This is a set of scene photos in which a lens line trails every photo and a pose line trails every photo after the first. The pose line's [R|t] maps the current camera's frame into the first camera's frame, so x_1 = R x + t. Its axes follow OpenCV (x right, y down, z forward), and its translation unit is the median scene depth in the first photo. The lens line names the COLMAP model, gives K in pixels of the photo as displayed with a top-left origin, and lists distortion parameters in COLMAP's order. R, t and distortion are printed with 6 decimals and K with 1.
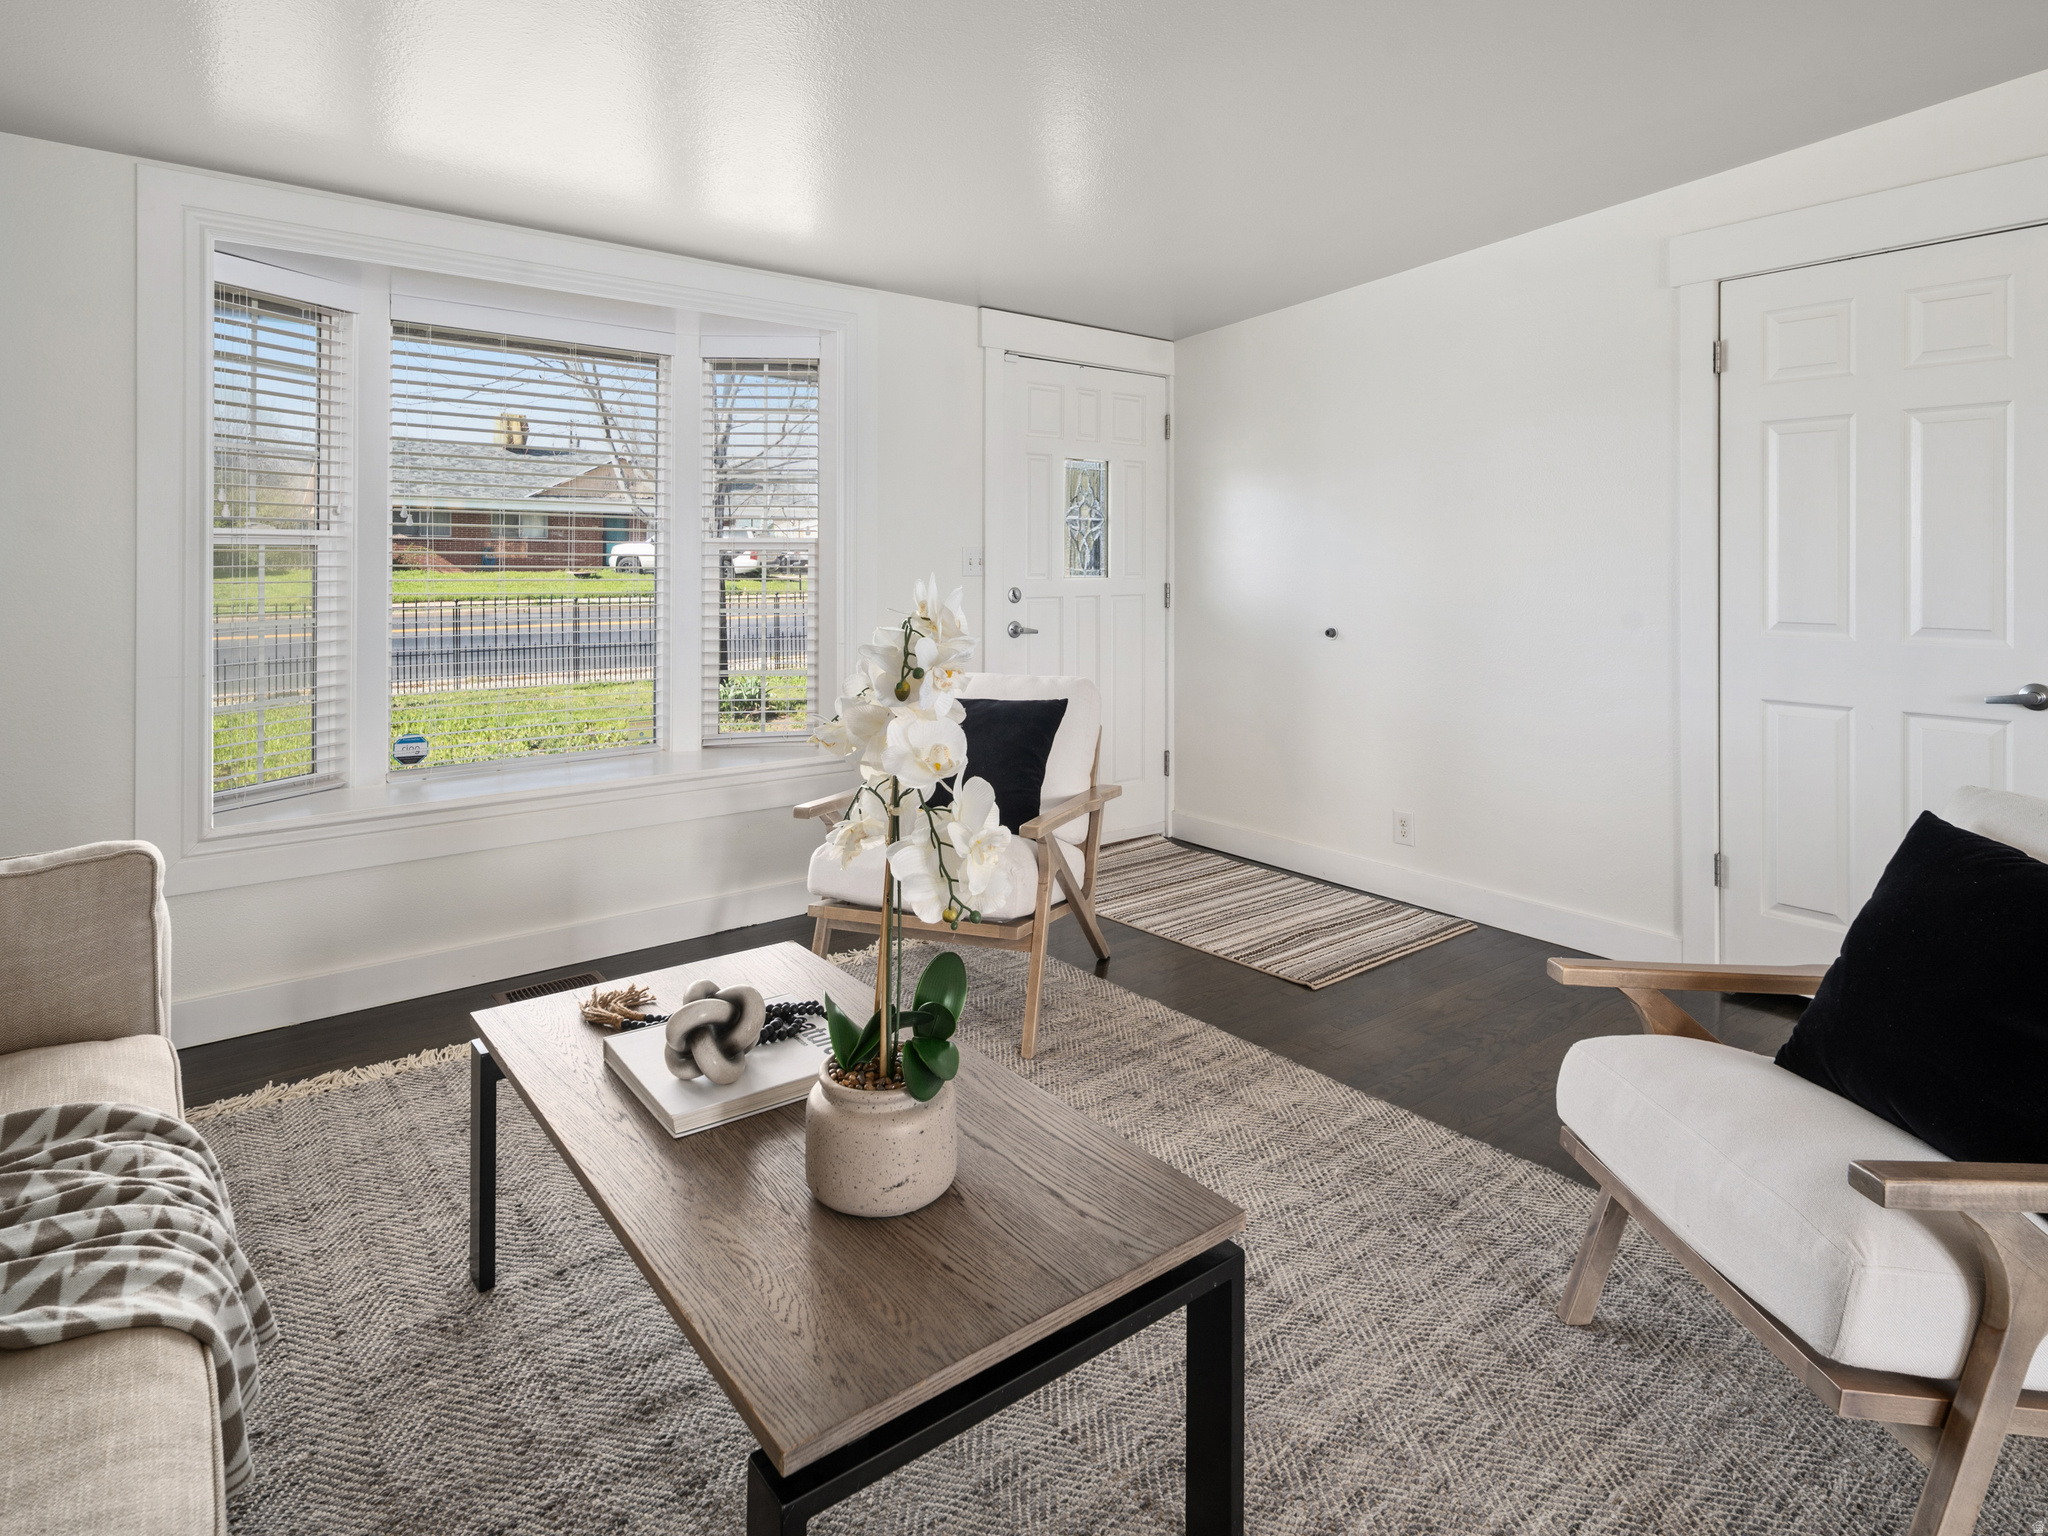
lens RADIAL K [[1125.2, 0, 1034.1], [0, 1125.2, 558.7], [0, 0, 1]] dist [-0.000930, -0.000212]
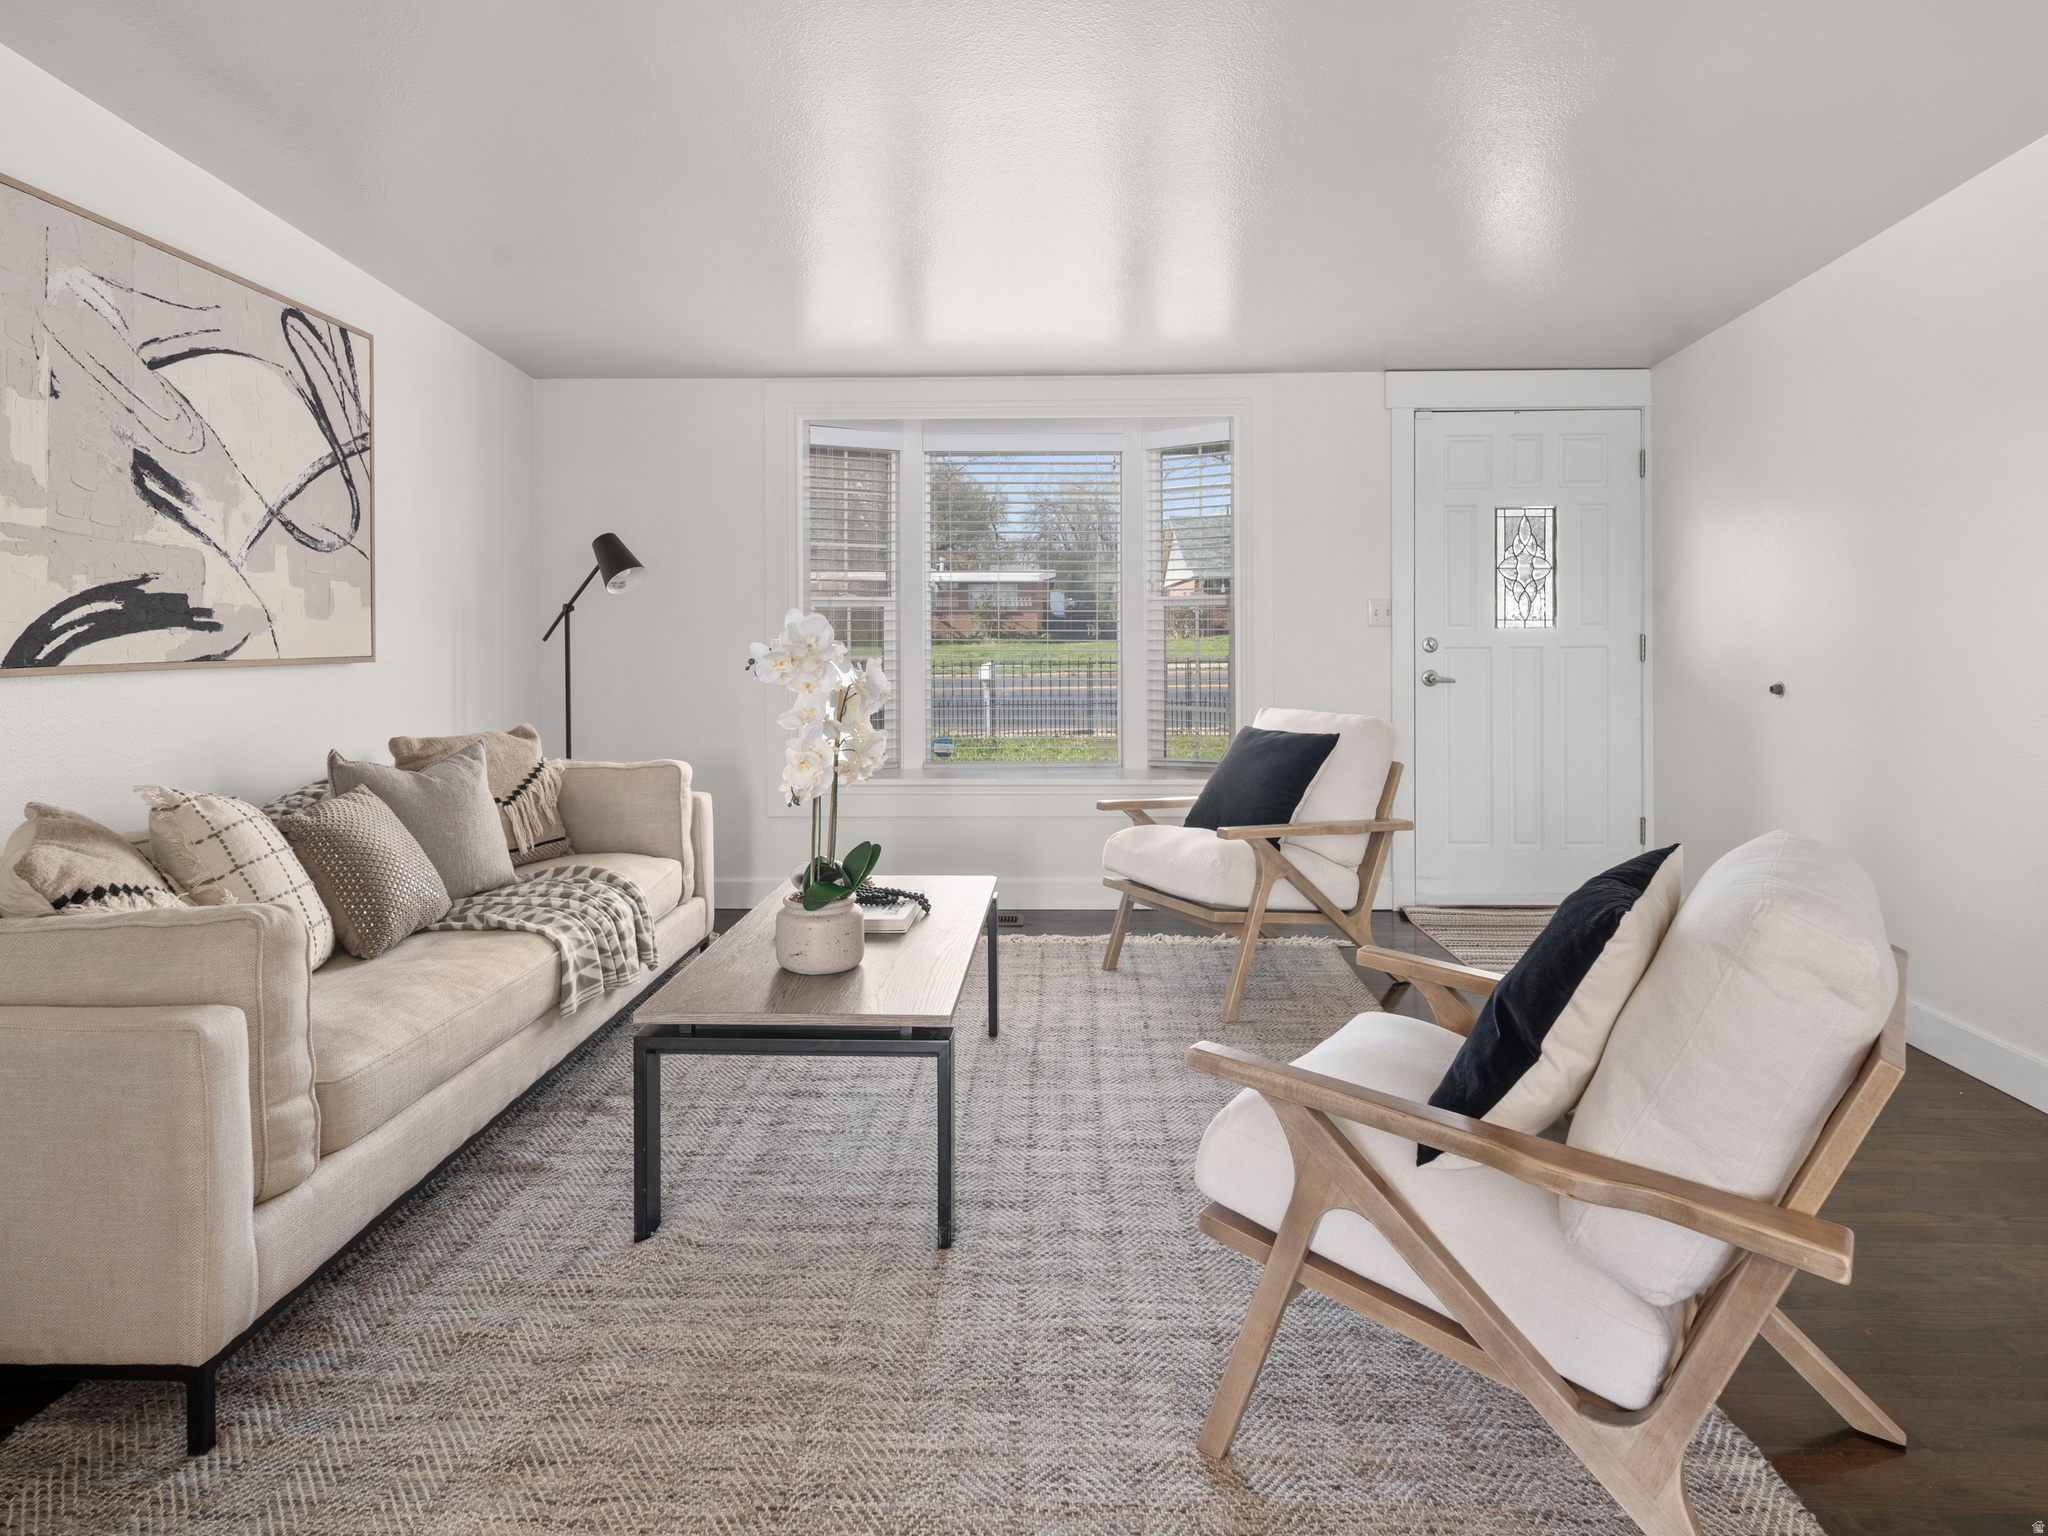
lens RADIAL K [[1163.0, 0, 1038.9], [0, 1163.0, 637.2], [0, 0, 1]] dist [0.002552, 0.000165]
pose [[0.764163, -0.000854, -0.645023, 0.496312], [0.007428, 0.999944, 0.007475, 0.018518], [0.644980, -0.010503, 0.764127, -0.054052]]
